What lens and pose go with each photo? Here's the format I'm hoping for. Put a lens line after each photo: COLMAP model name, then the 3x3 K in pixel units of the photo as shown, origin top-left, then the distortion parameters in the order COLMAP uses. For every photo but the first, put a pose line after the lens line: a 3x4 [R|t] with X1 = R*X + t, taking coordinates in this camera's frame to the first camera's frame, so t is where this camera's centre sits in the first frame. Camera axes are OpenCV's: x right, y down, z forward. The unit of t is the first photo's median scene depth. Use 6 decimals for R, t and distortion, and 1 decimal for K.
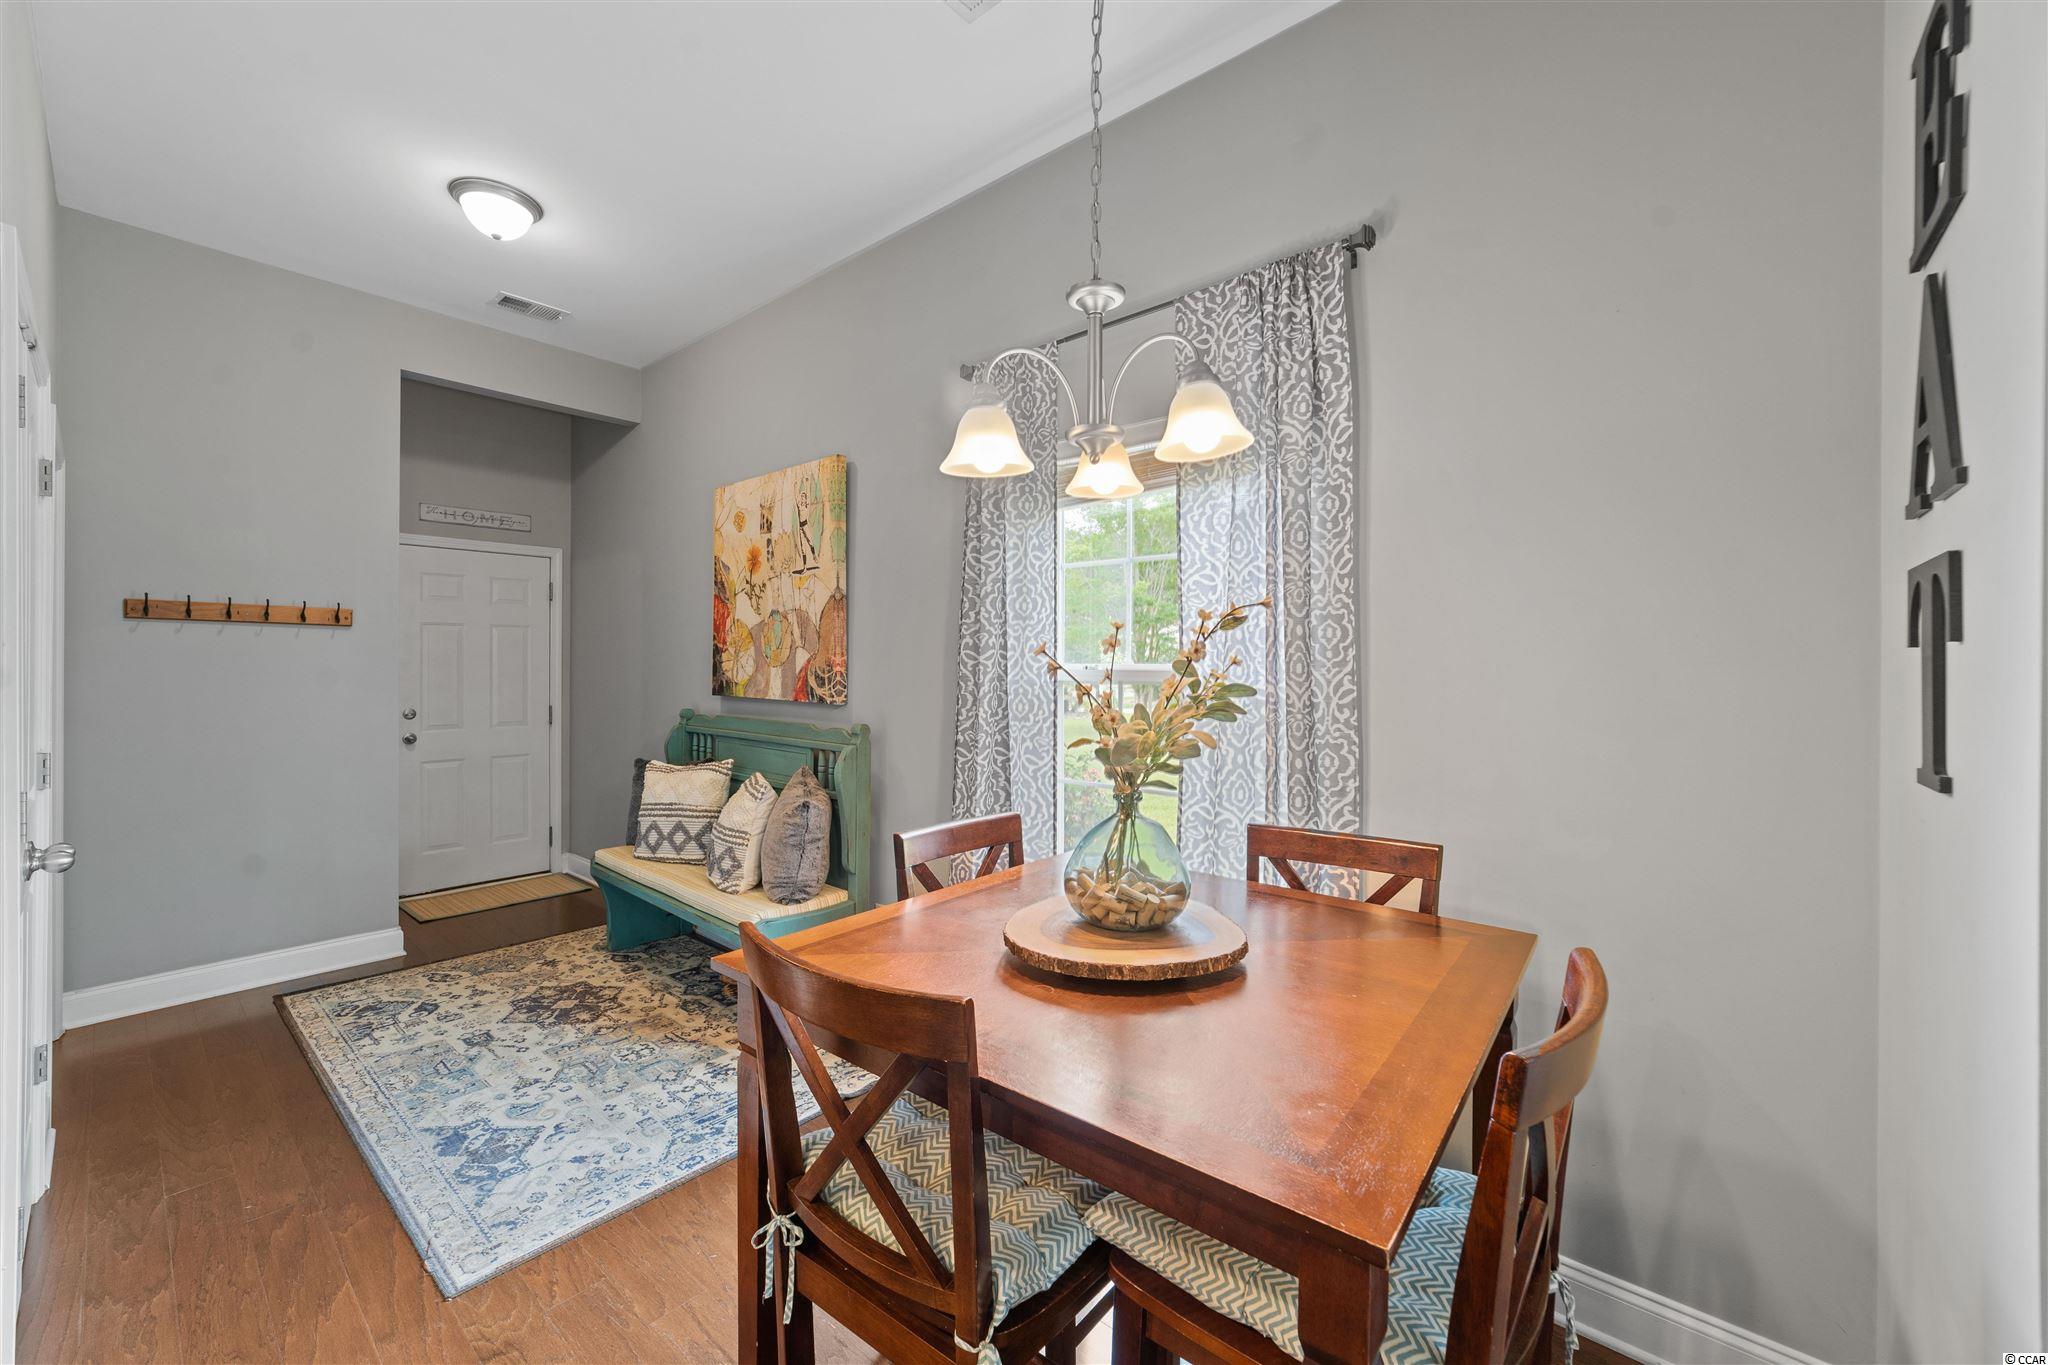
lens RADIAL K [[805.5, 0, 1025.7], [0, 805.5, 662.9], [0, 0, 1]] dist [-0.013726, 0.000230]
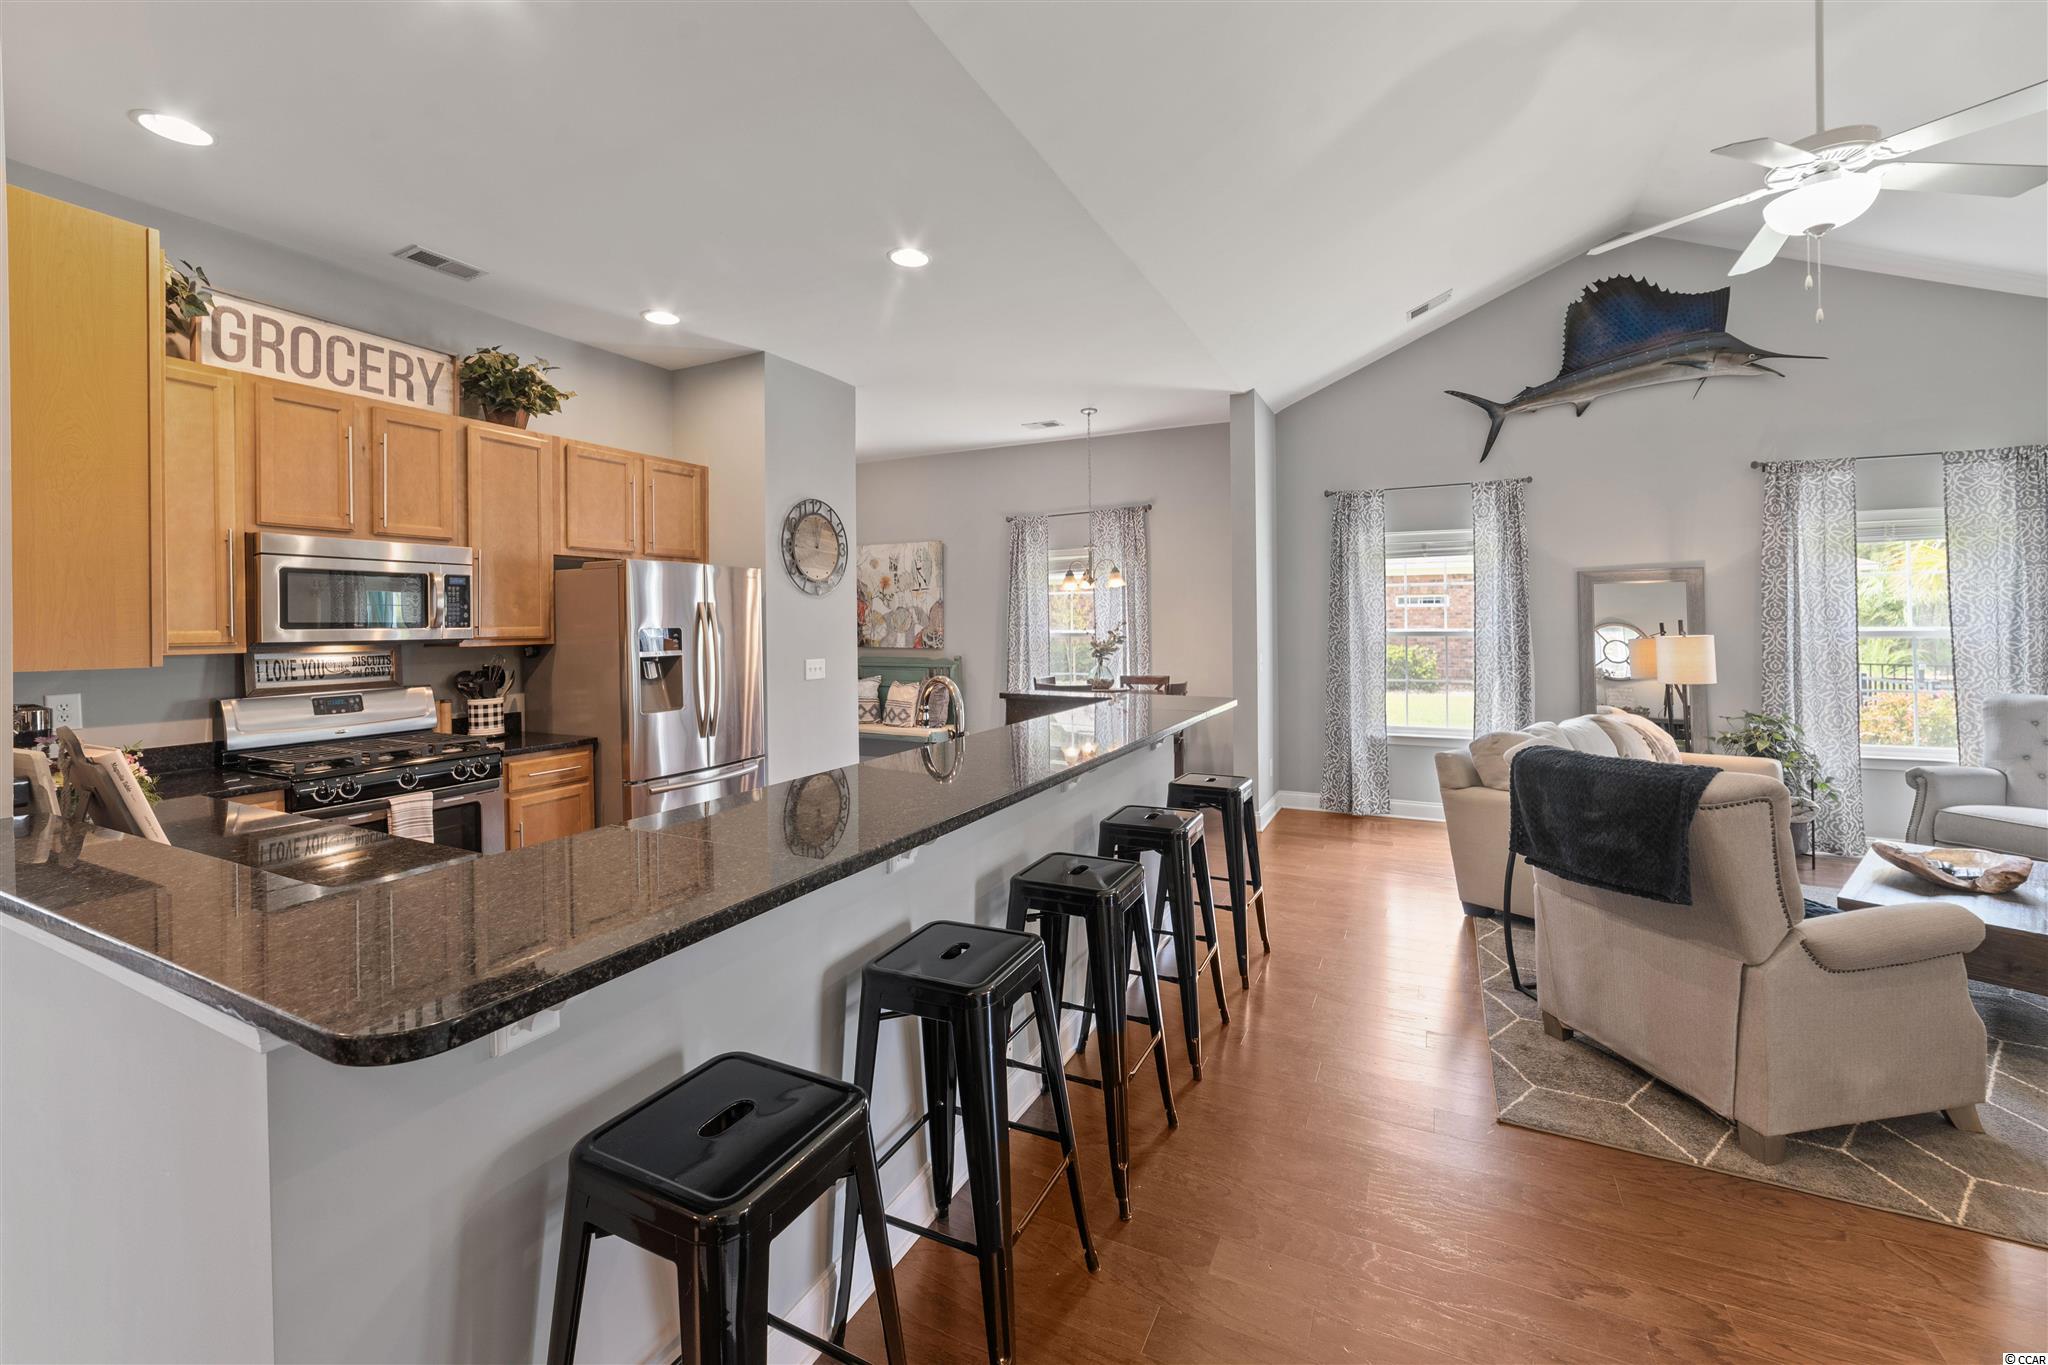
lens RADIAL K [[805.5, 0, 1042.4], [0, 805.5, 624.9], [0, 0, 1]] dist [-0.013726, 0.000230]
pose [[0.968769, -0.013076, 0.247621, -0.517475], [0.012073, 0.999912, 0.005569, -0.025675], [-0.247672, -0.002406, 0.968841, -1.312188]]
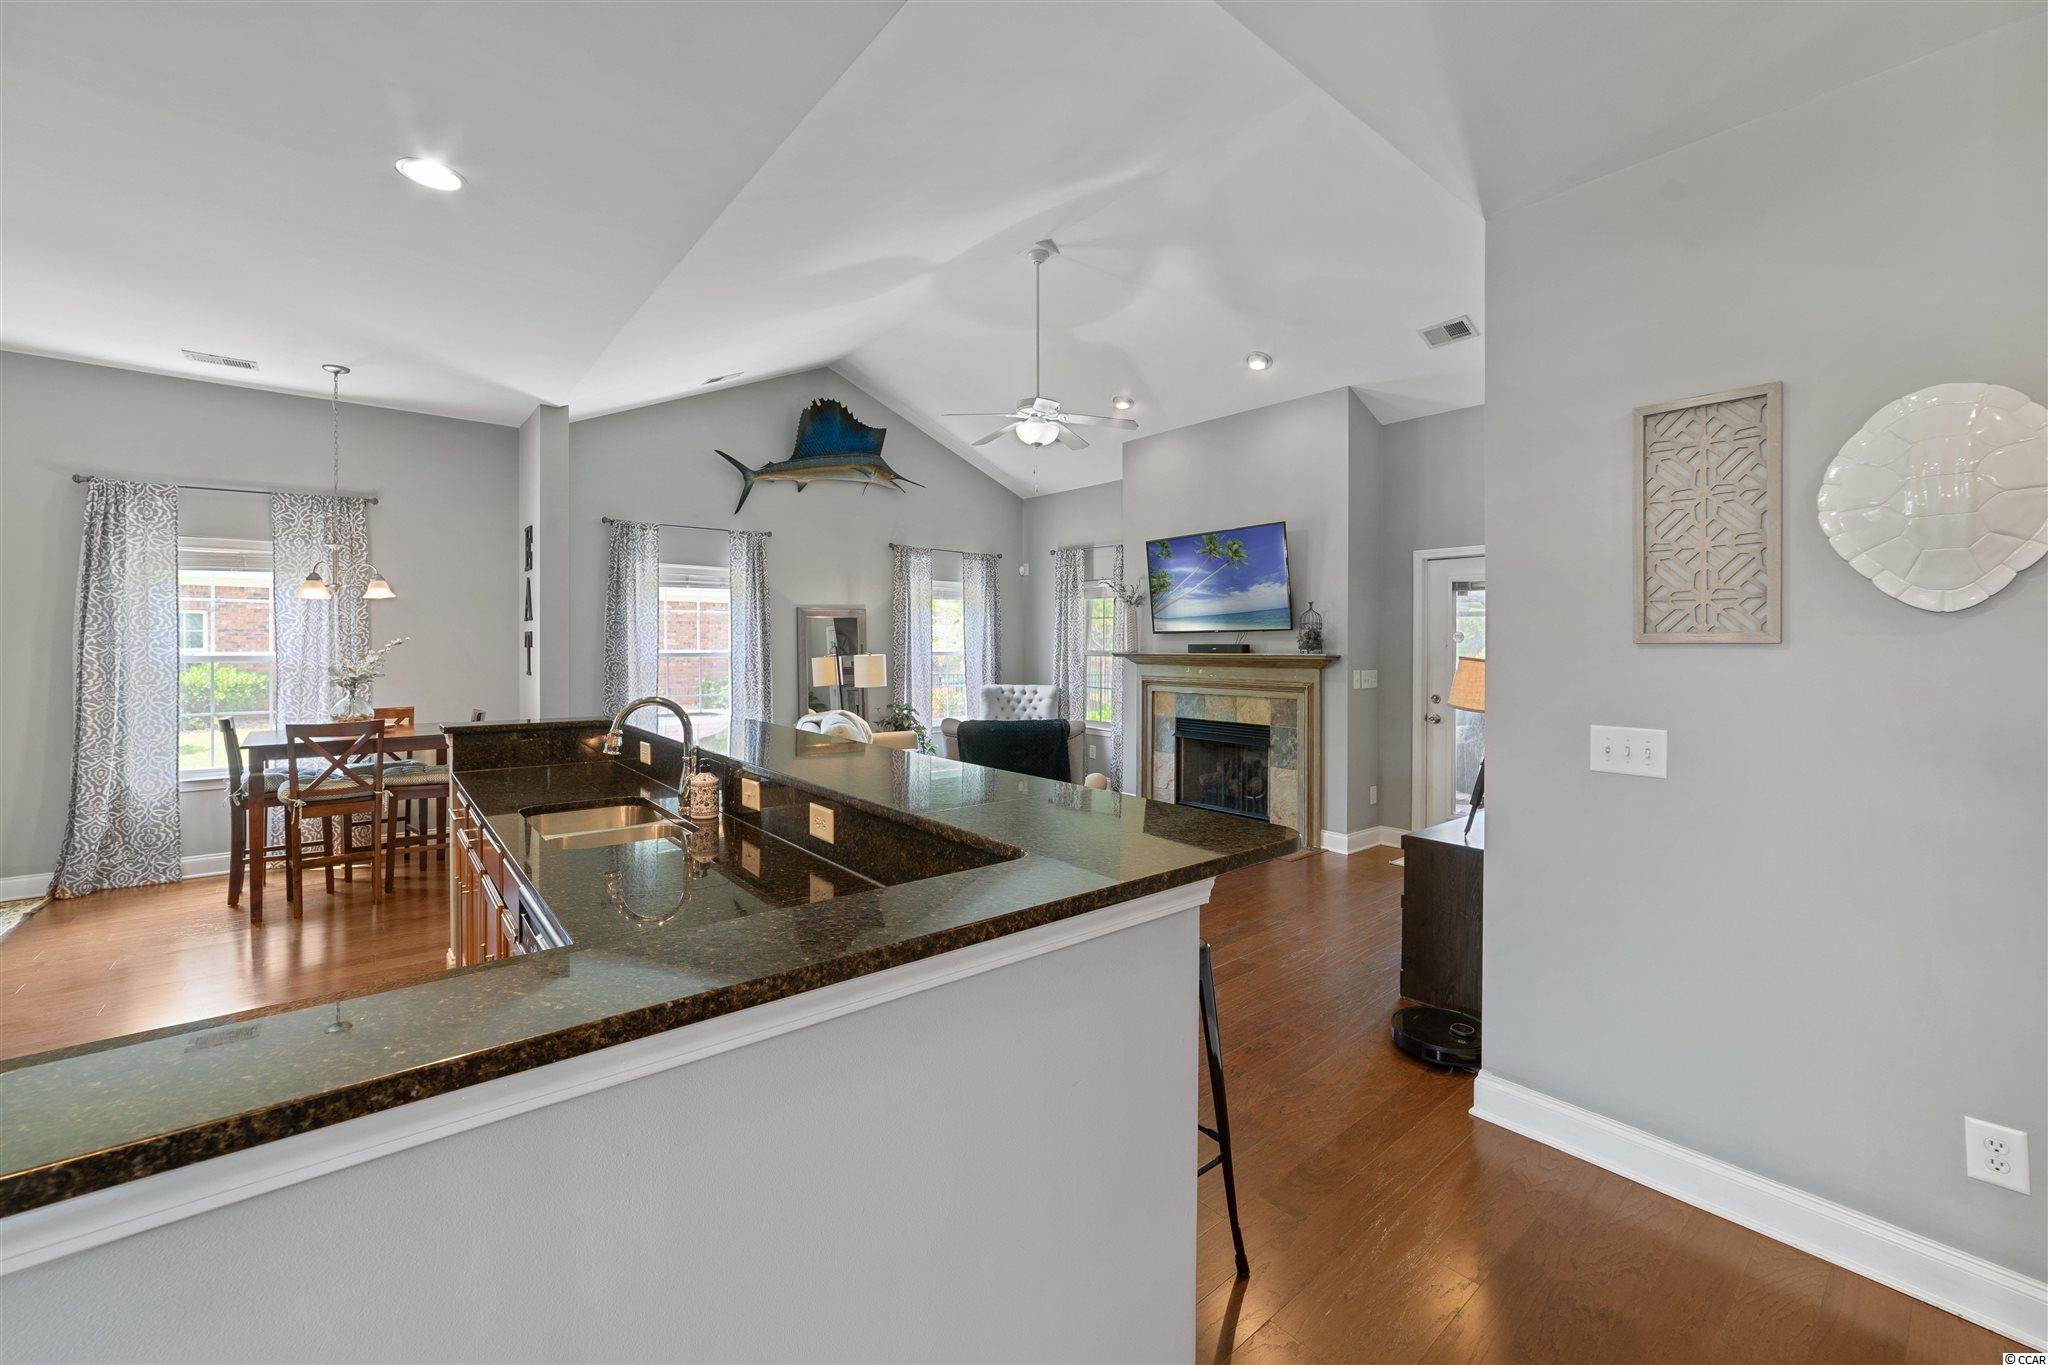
lens RADIAL K [[805.5, 0, 1020.8], [0, 805.5, 643.3], [0, 0, 1]] dist [-0.013726, 0.000230]
pose [[0.190345, -0.001774, 0.981716, -1.090151], [0.000649, 0.999998, 0.001681, -0.017984], [-0.981717, 0.000317, 0.190346, -1.017456]]
